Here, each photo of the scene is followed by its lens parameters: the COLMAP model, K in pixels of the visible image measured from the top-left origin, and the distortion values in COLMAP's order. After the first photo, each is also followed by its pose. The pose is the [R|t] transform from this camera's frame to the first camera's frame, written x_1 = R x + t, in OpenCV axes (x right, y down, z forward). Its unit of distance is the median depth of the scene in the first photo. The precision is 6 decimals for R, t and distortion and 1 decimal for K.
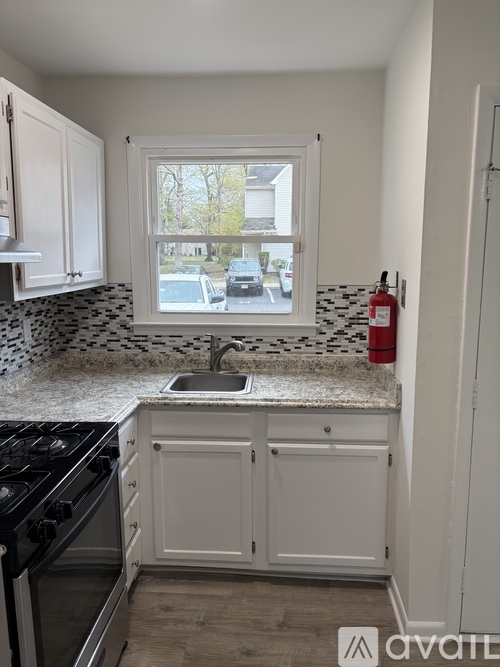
lens RADIAL K [[502.0, 0, 251.1], [0, 502.0, 335.6], [0, 0, 1]] dist [0.030598, -0.023518]
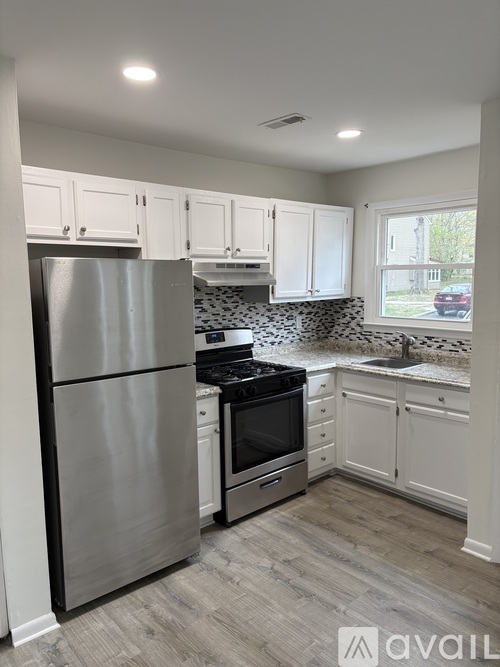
lens RADIAL K [[502.0, 0, 241.9], [0, 502.0, 335.3], [0, 0, 1]] dist [0.030598, -0.023518]
pose [[0.705618, 0.072911, -0.704831, 0.595019], [-0.097186, 0.995250, 0.005658, 0.040199], [0.701896, 0.064507, 0.709353, -0.346670]]
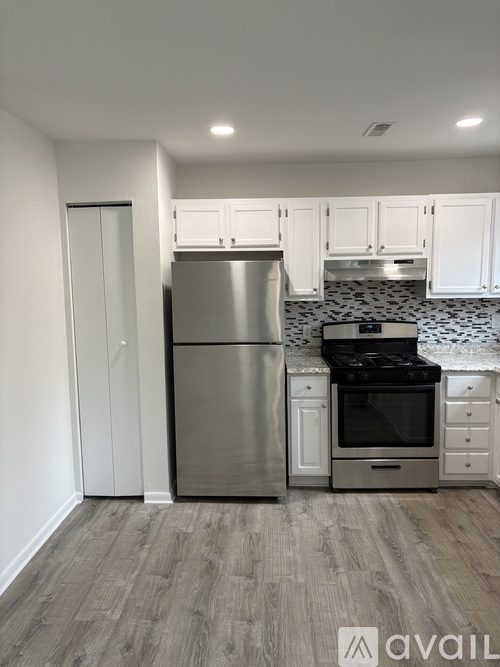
lens RADIAL K [[502.0, 0, 248.8], [0, 502.0, 332.7], [0, 0, 1]] dist [0.030598, -0.023518]
pose [[0.021253, 0.110345, -0.993666, 1.044082], [-0.139026, 0.984560, 0.106361, -0.032491], [0.990061, 0.135885, 0.036266, 0.147039]]
